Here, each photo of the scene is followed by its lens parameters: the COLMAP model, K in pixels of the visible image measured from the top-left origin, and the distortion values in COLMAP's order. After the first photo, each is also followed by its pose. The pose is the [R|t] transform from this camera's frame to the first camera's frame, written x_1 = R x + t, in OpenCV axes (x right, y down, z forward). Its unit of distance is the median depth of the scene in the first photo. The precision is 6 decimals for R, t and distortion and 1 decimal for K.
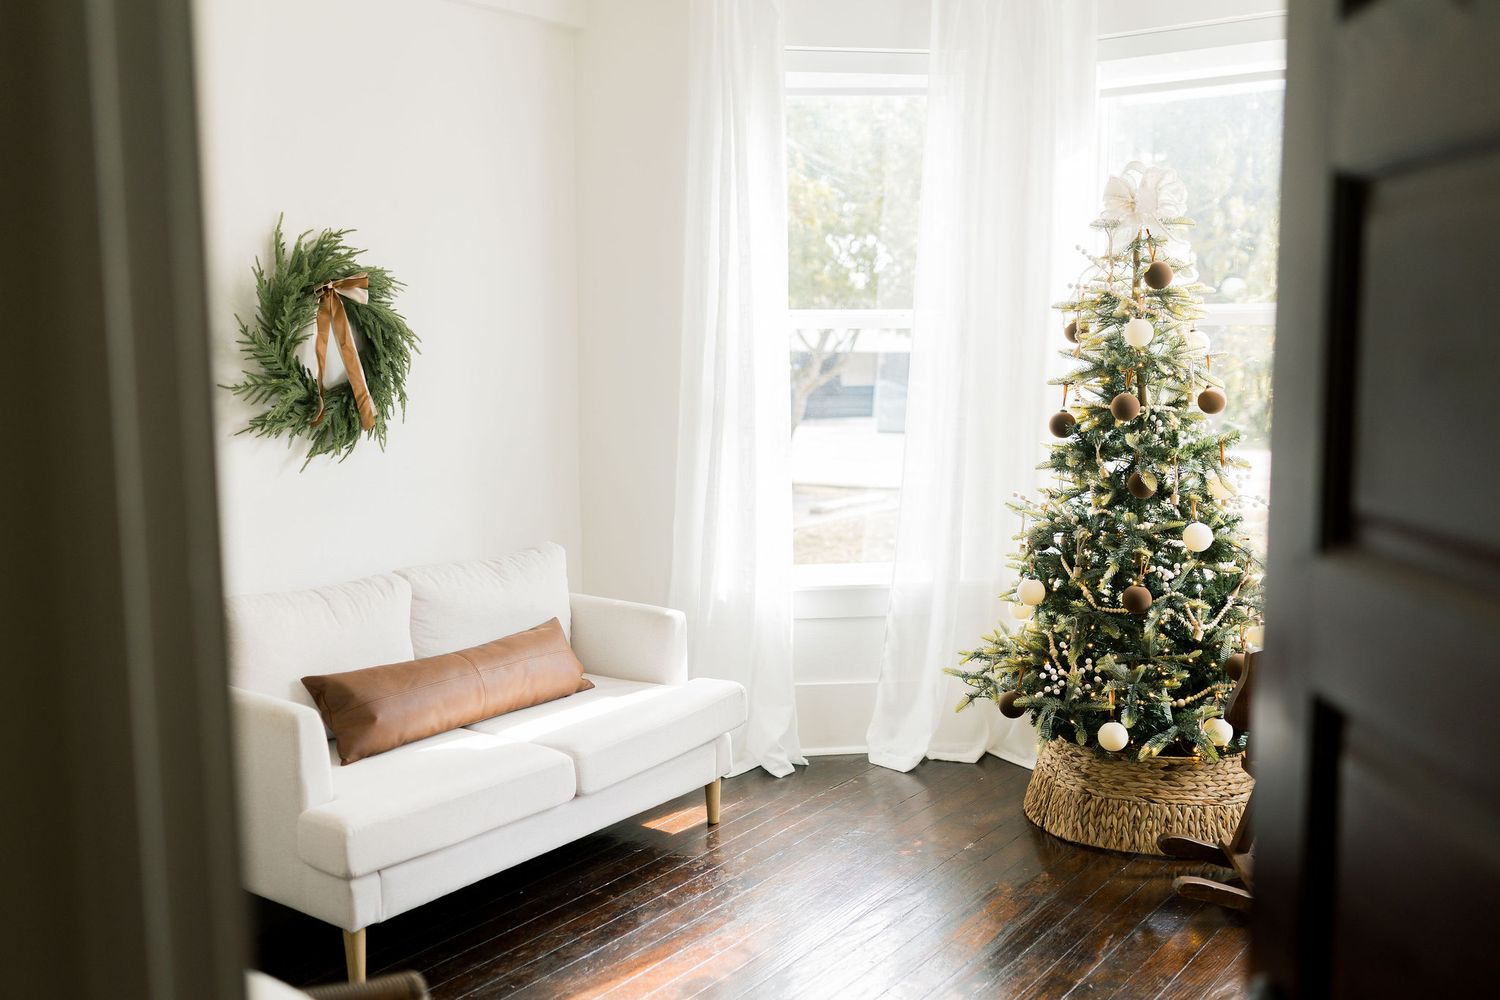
lens RADIAL K [[1455.1, 0, 739.2], [0, 1455.1, 507.8], [0, 0, 1]] dist [-0.005379, 0.000000]
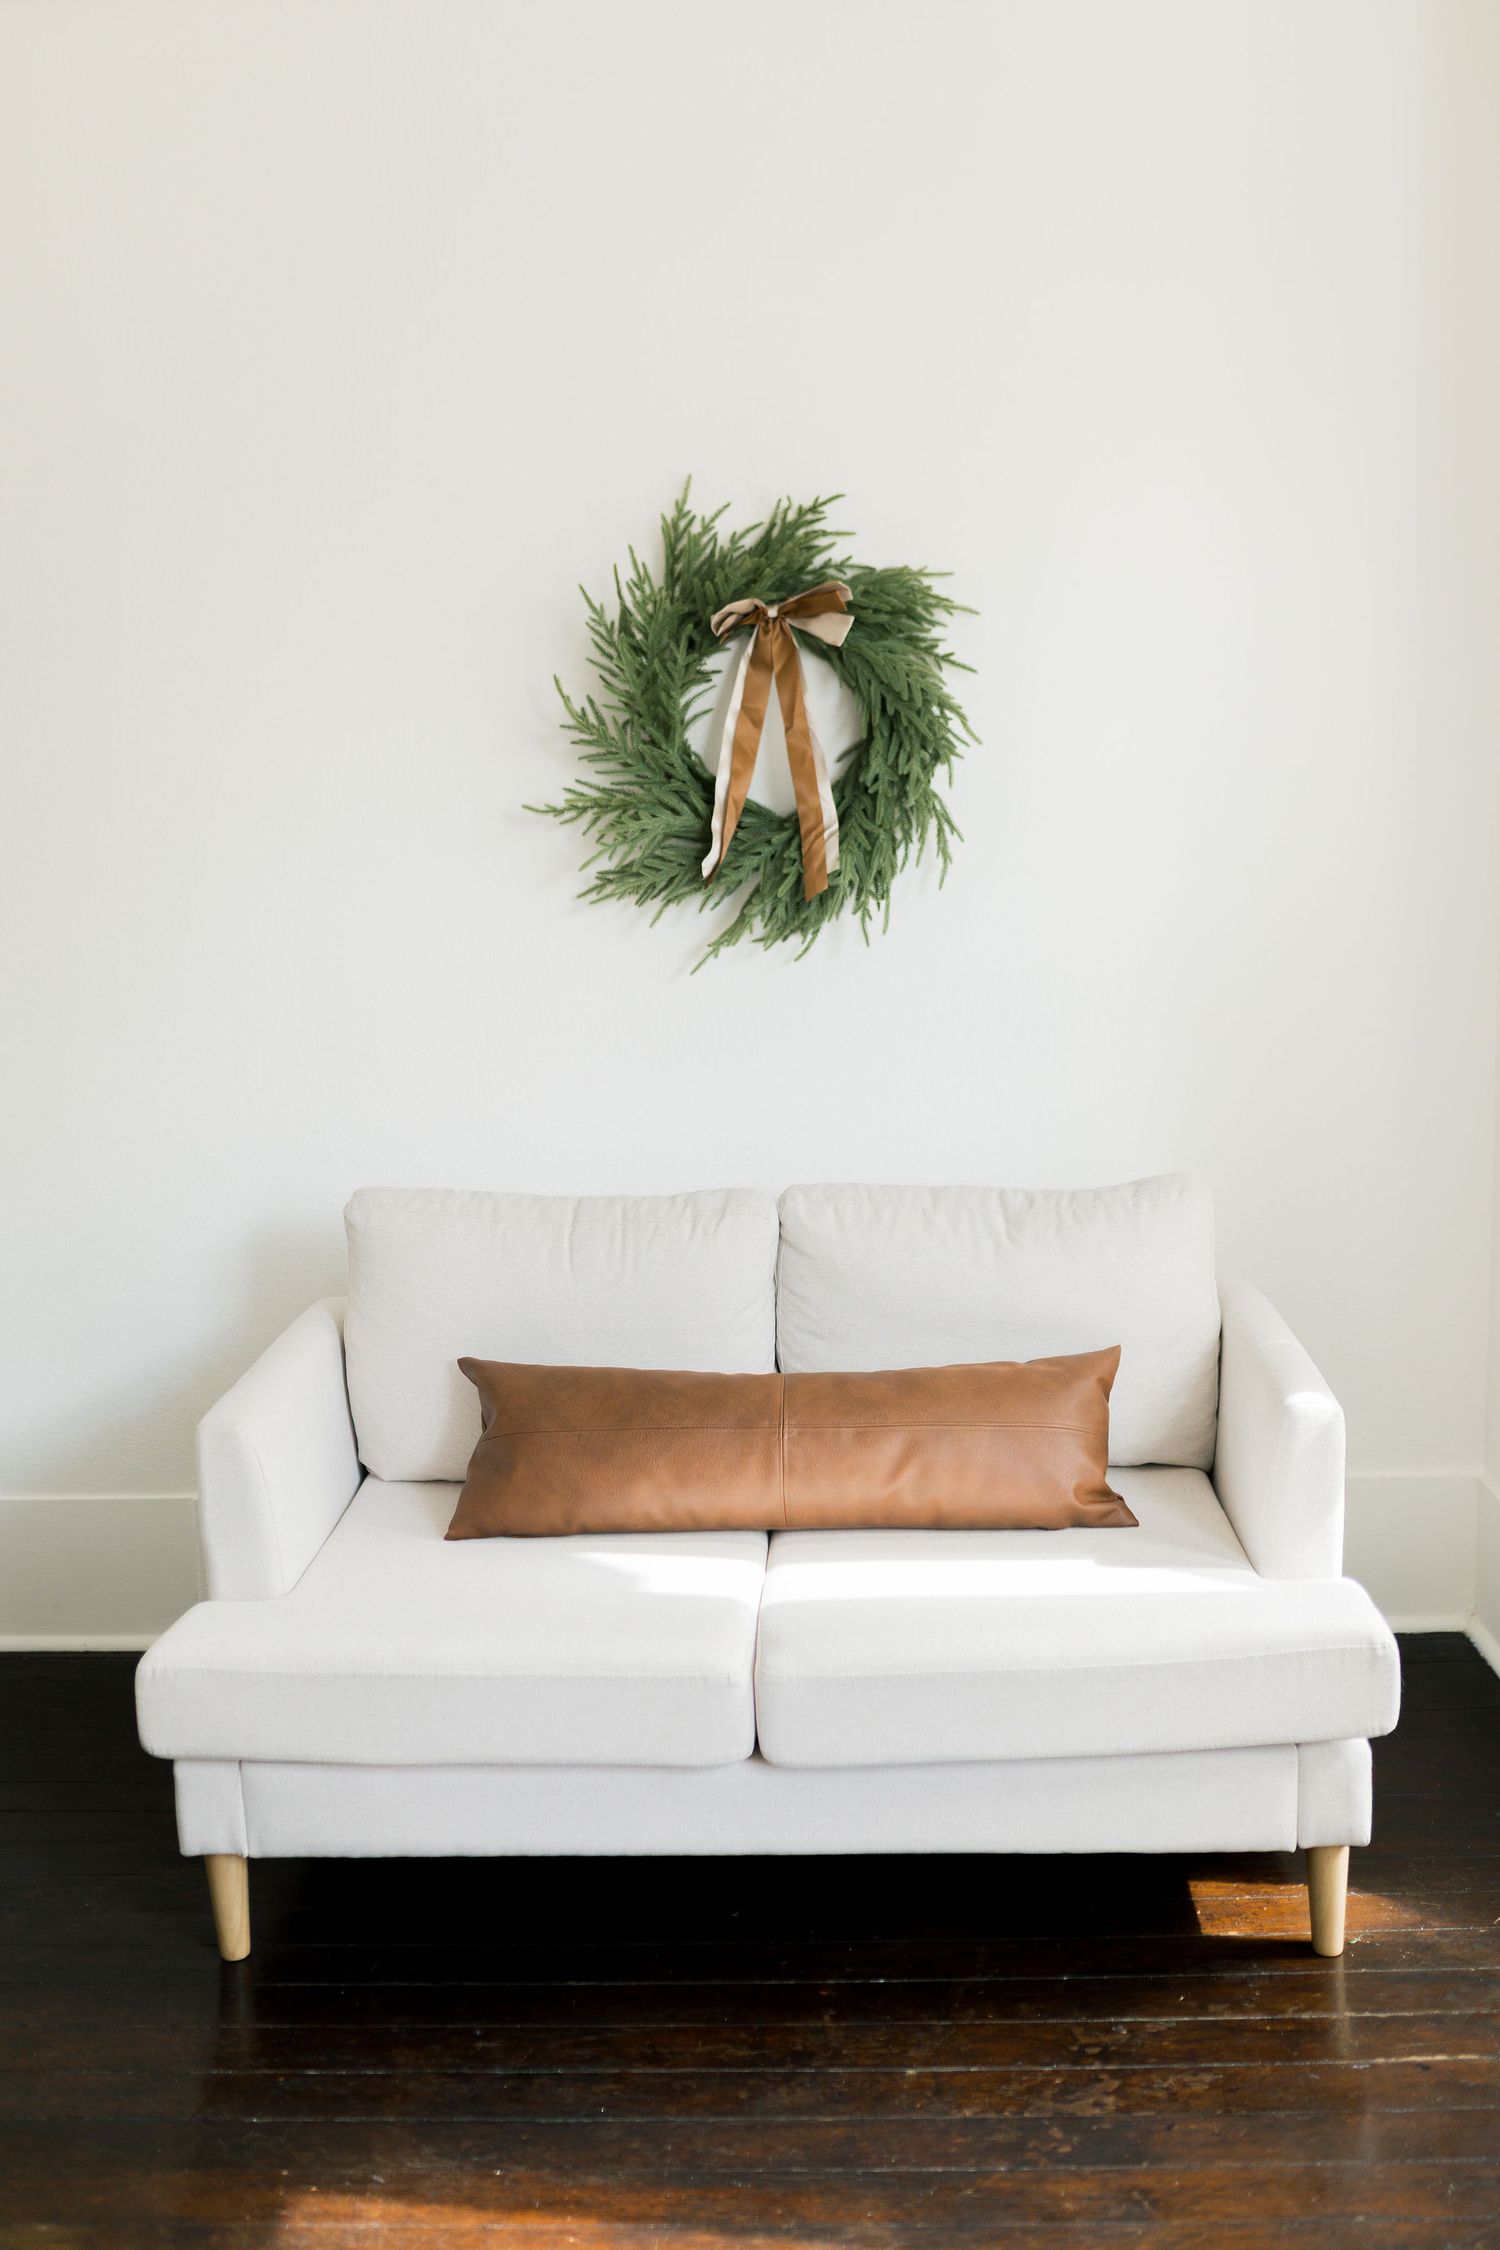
lens RADIAL K [[2182.7, 0, 748.3], [0, 2182.7, 1108.4], [0, 0, 1]] dist [-0.005379, 0.000000]
pose [[0.558952, 0.124865, -0.819744, 0.370456], [-0.079029, 0.992119, 0.097235, -0.055323], [0.825425, 0.010434, 0.564415, 0.578502]]
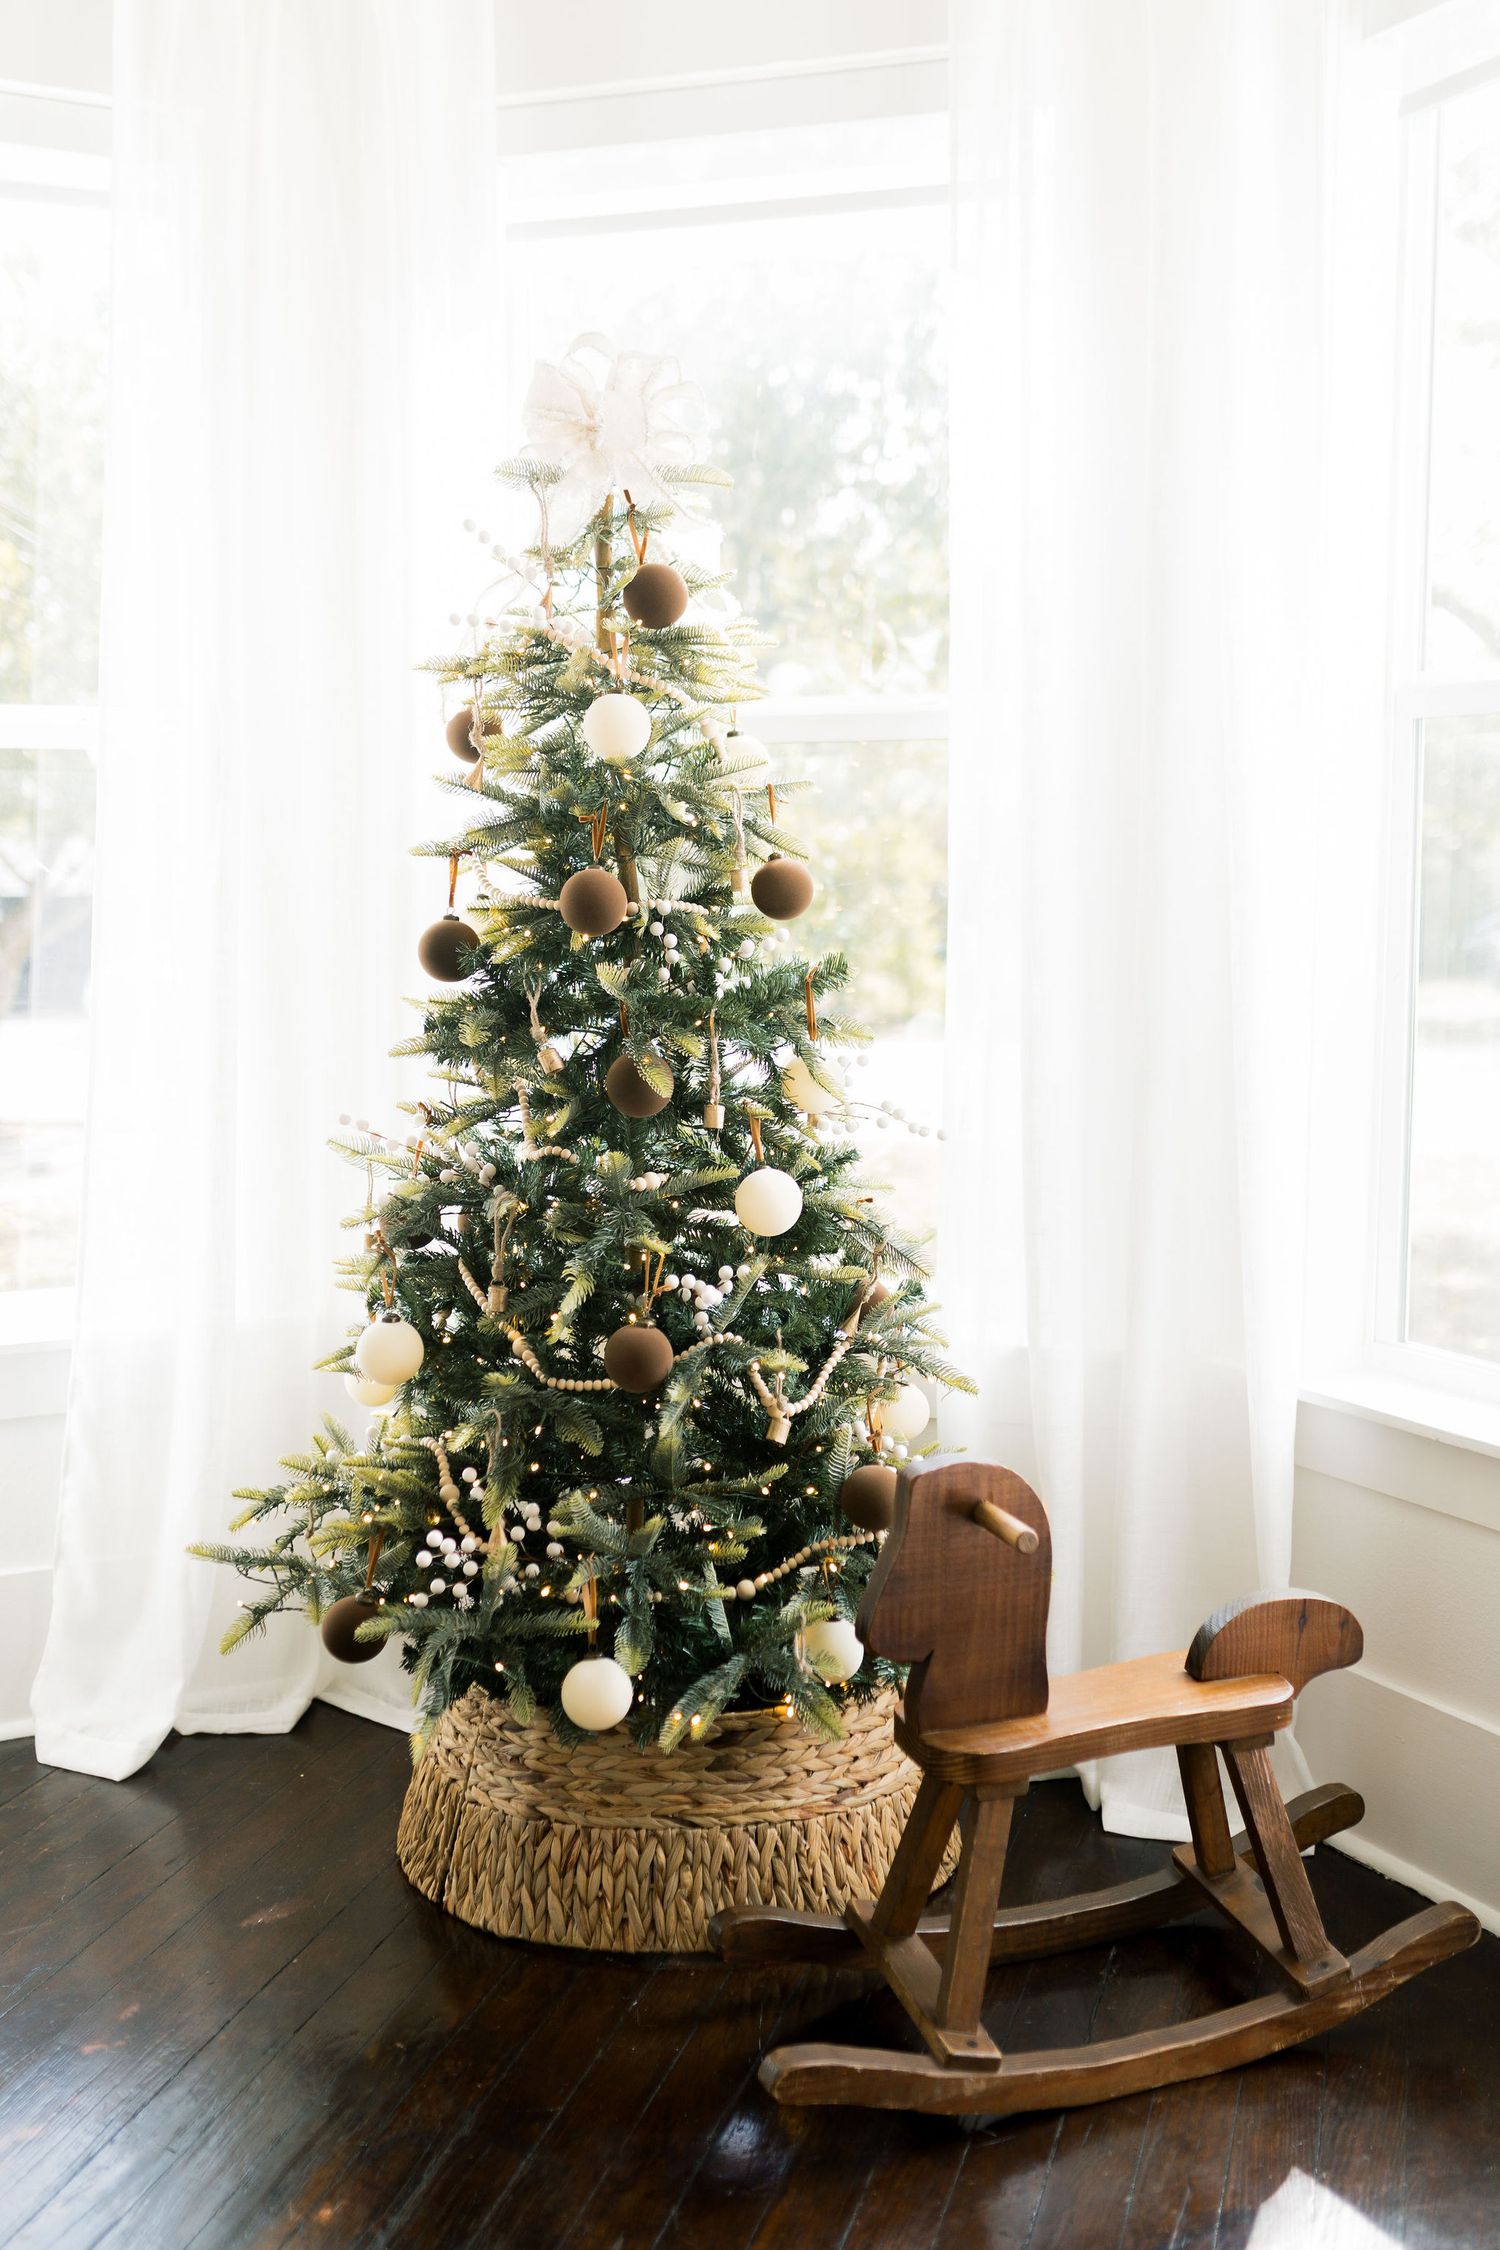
lens RADIAL K [[2182.7, 0, 745.5], [0, 2182.7, 1128.7], [0, 0, 1]] dist [-0.005379, 0.000000]
pose [[0.942040, -0.037017, 0.333452, 0.091740], [0.039282, 0.999228, -0.000049, -0.001770], [-0.333193, 0.013145, 0.942767, 0.382032]]
